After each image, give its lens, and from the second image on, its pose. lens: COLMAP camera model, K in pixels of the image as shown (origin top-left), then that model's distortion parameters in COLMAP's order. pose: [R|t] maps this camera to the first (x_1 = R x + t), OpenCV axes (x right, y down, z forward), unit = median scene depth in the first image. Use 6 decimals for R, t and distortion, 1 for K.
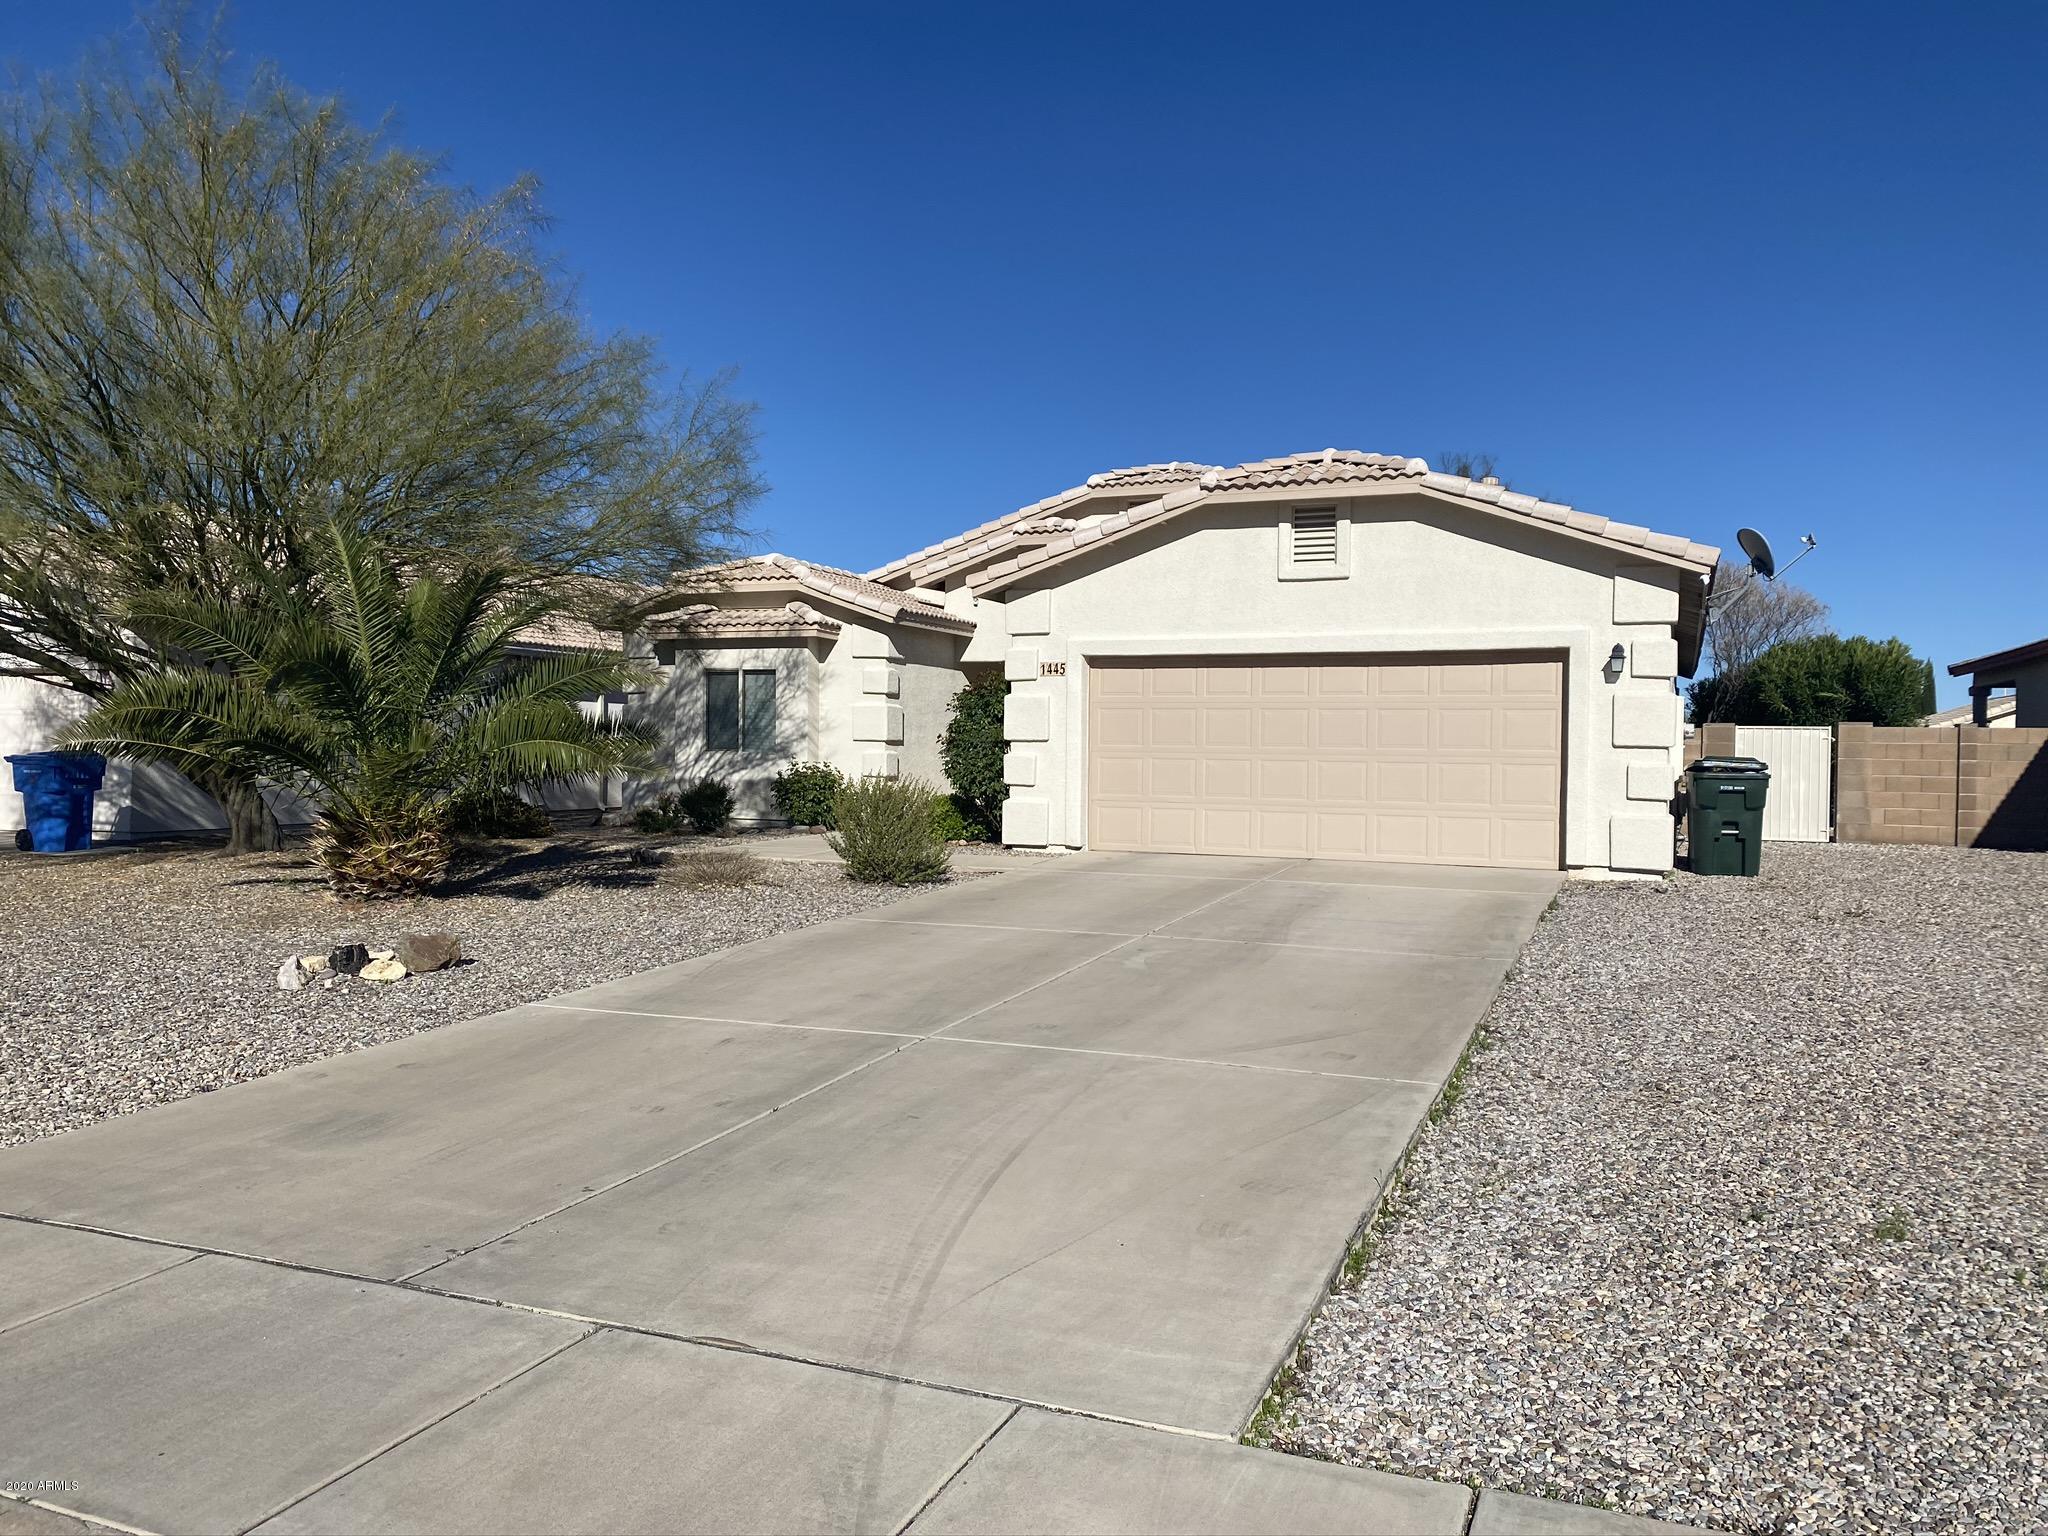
lens RADIAL K [[1581.2, 0, 1028.4], [0, 1581.2, 771.5], [0, 0, 1]] dist [0.024389, -0.006770]
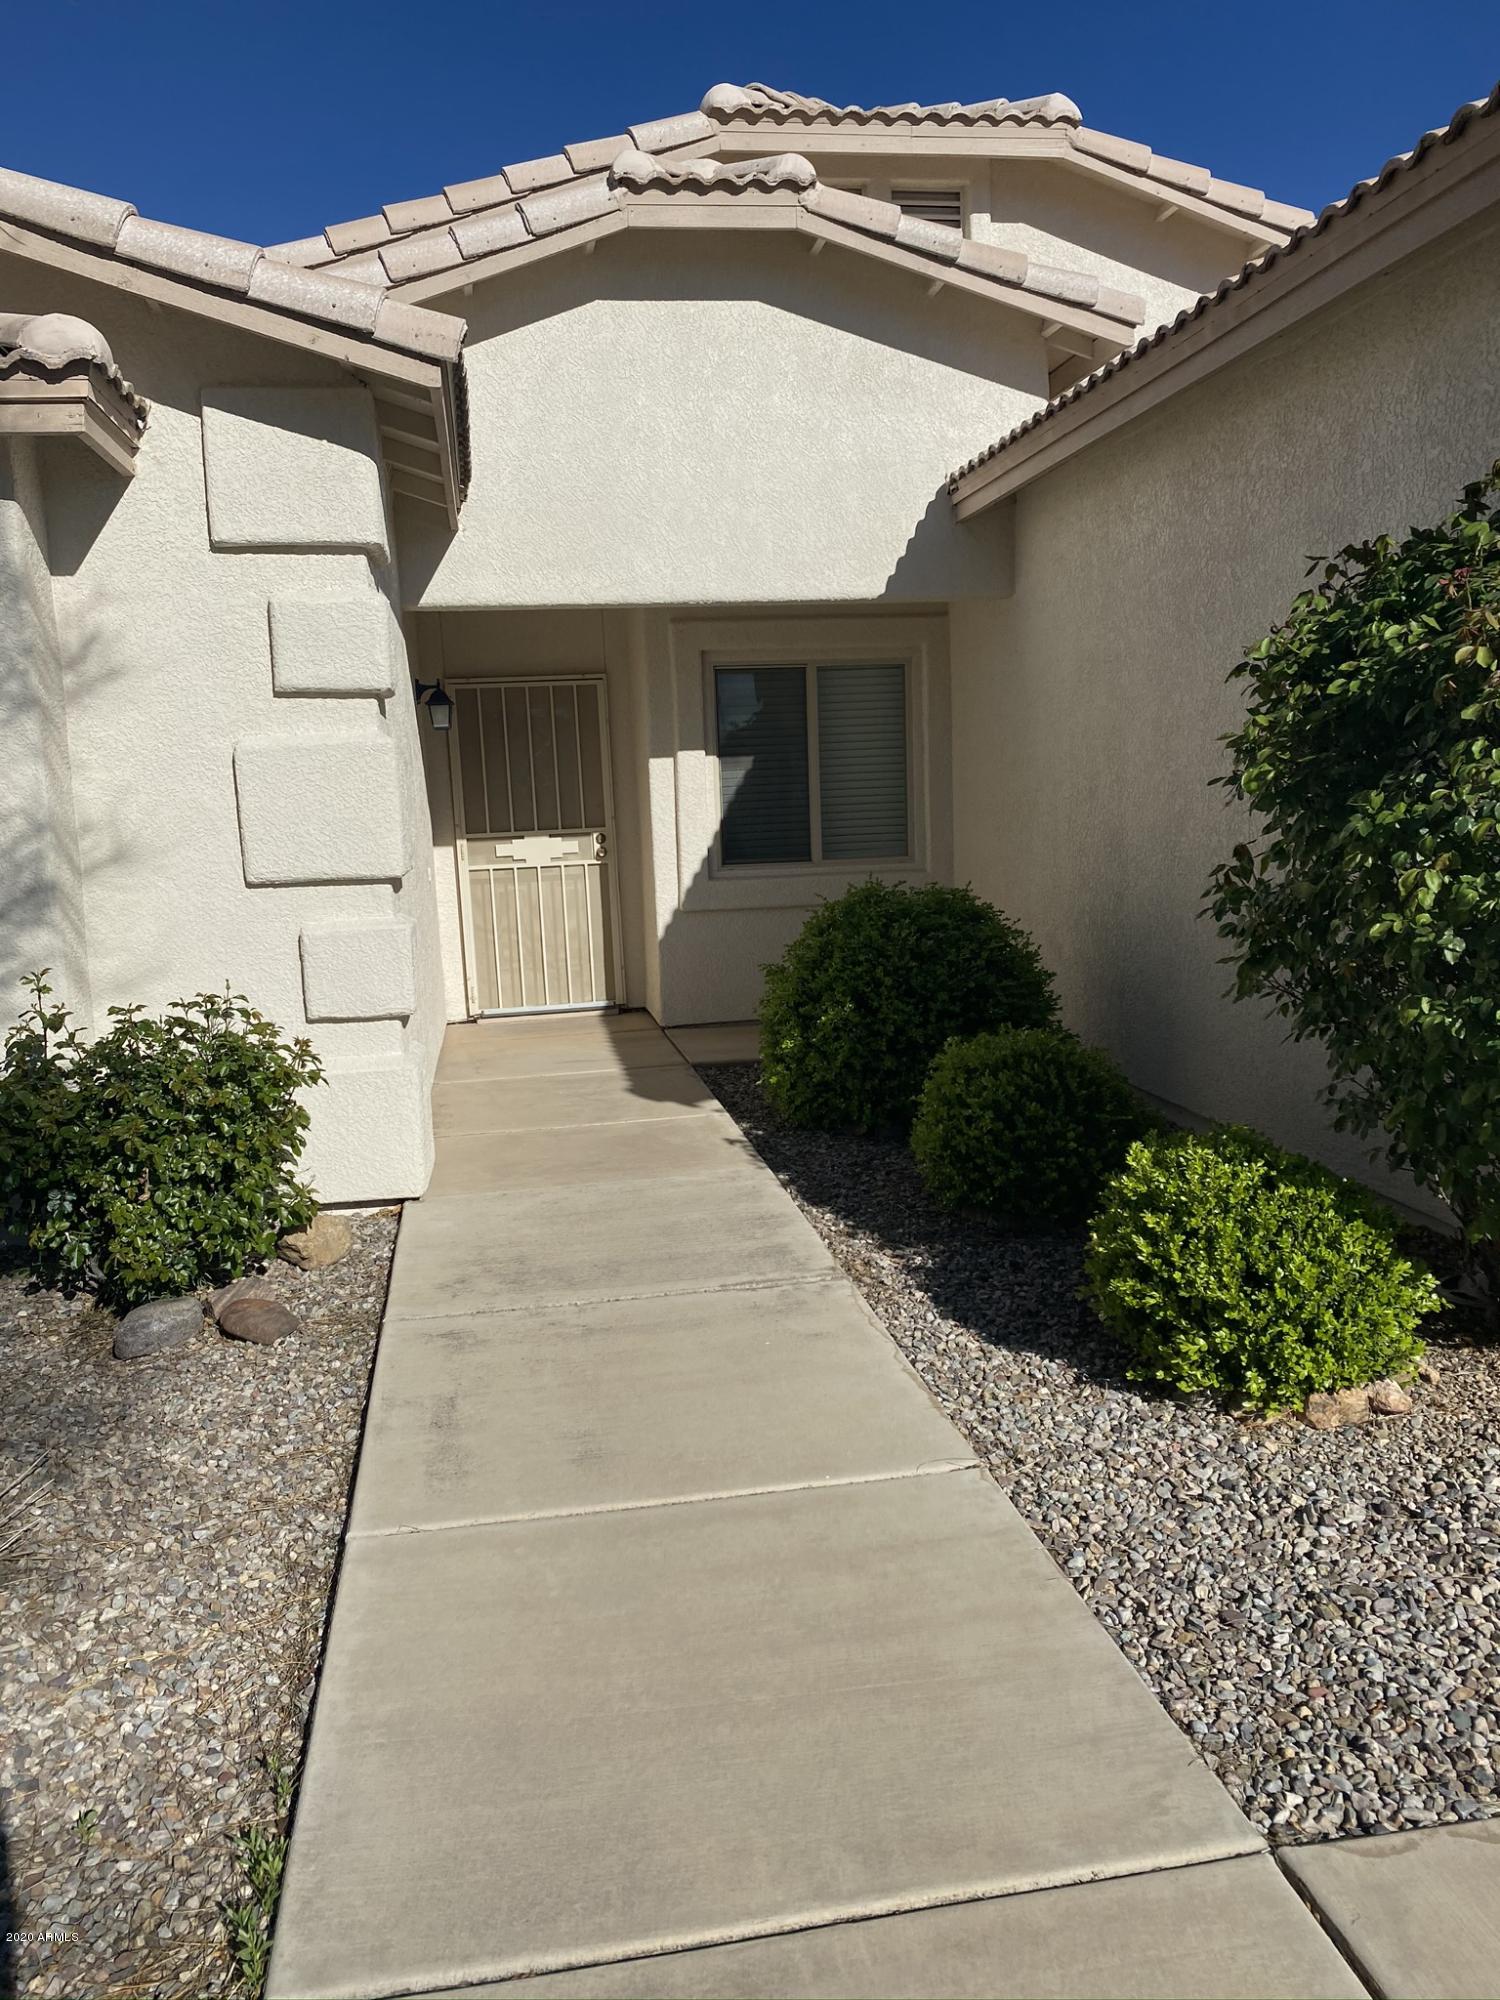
lens RADIAL K [[1544.2, 0, 747.9], [0, 1544.2, 986.7], [0, 0, 1]] dist [0.024389, -0.006770]
pose [[0.853162, -0.114701, 0.508880, -0.225795], [0.061279, 0.990809, 0.120591, -0.037292], [-0.518035, -0.071701, 0.852349, 0.981968]]
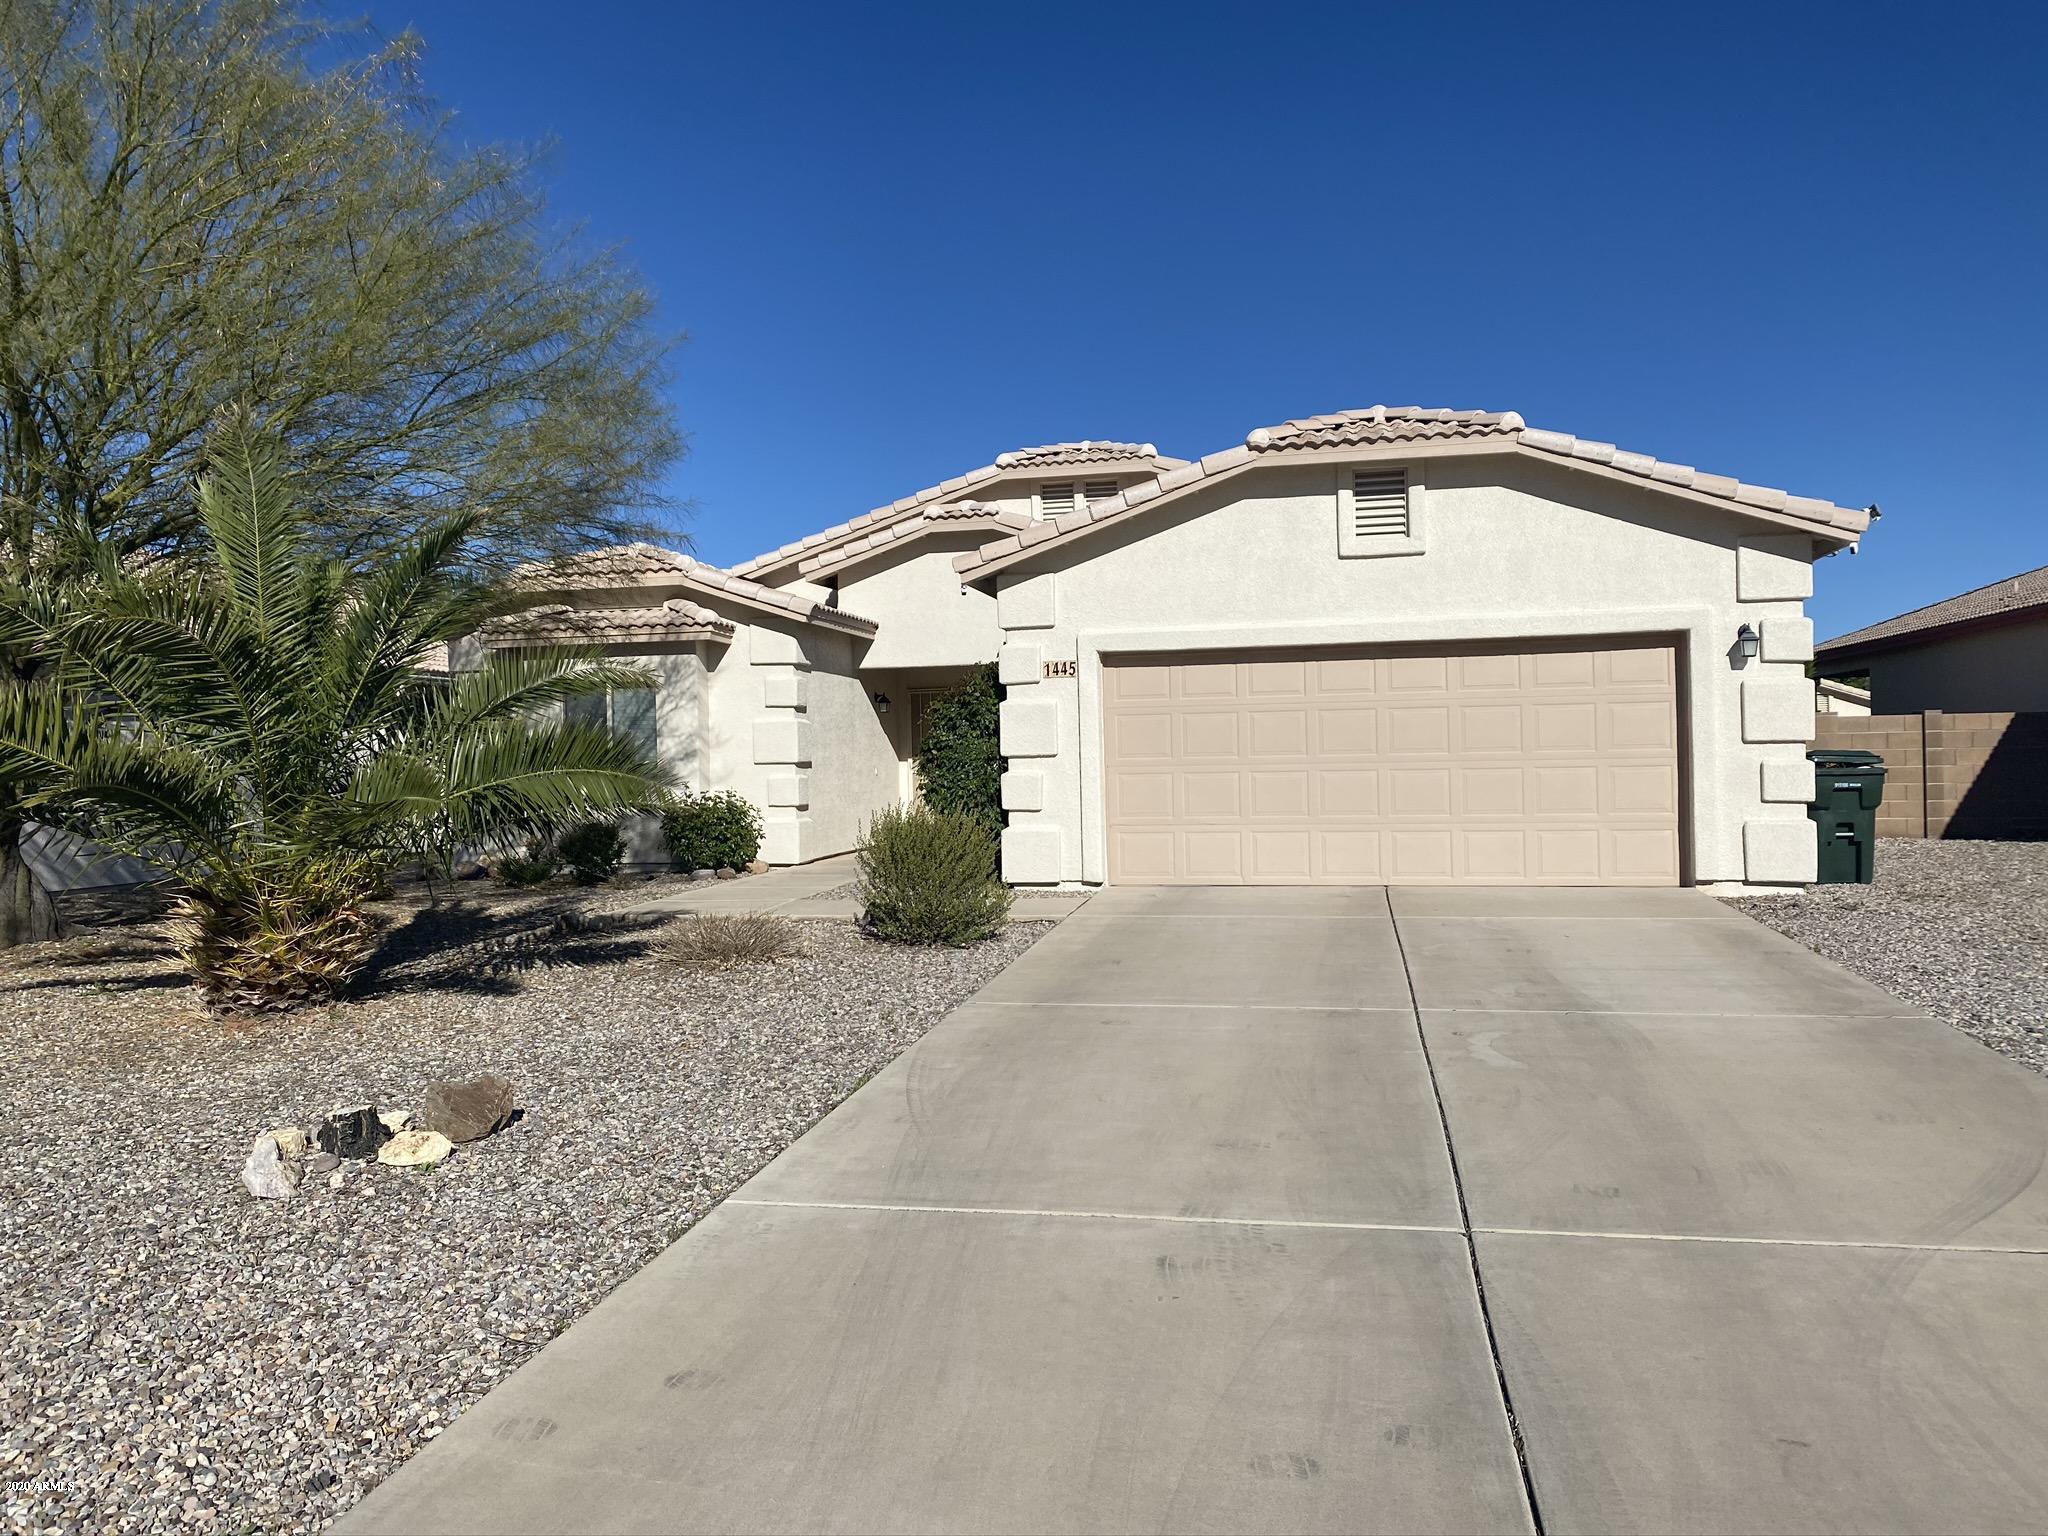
lens RADIAL K [[1581.2, 0, 1025.2], [0, 1581.2, 762.8], [0, 0, 1]] dist [0.024389, -0.006770]
pose [[0.981913, -0.030948, 0.186785, -0.166944], [0.033870, 0.999348, -0.012469, -0.006282], [-0.186278, 0.018570, 0.982322, 0.199177]]
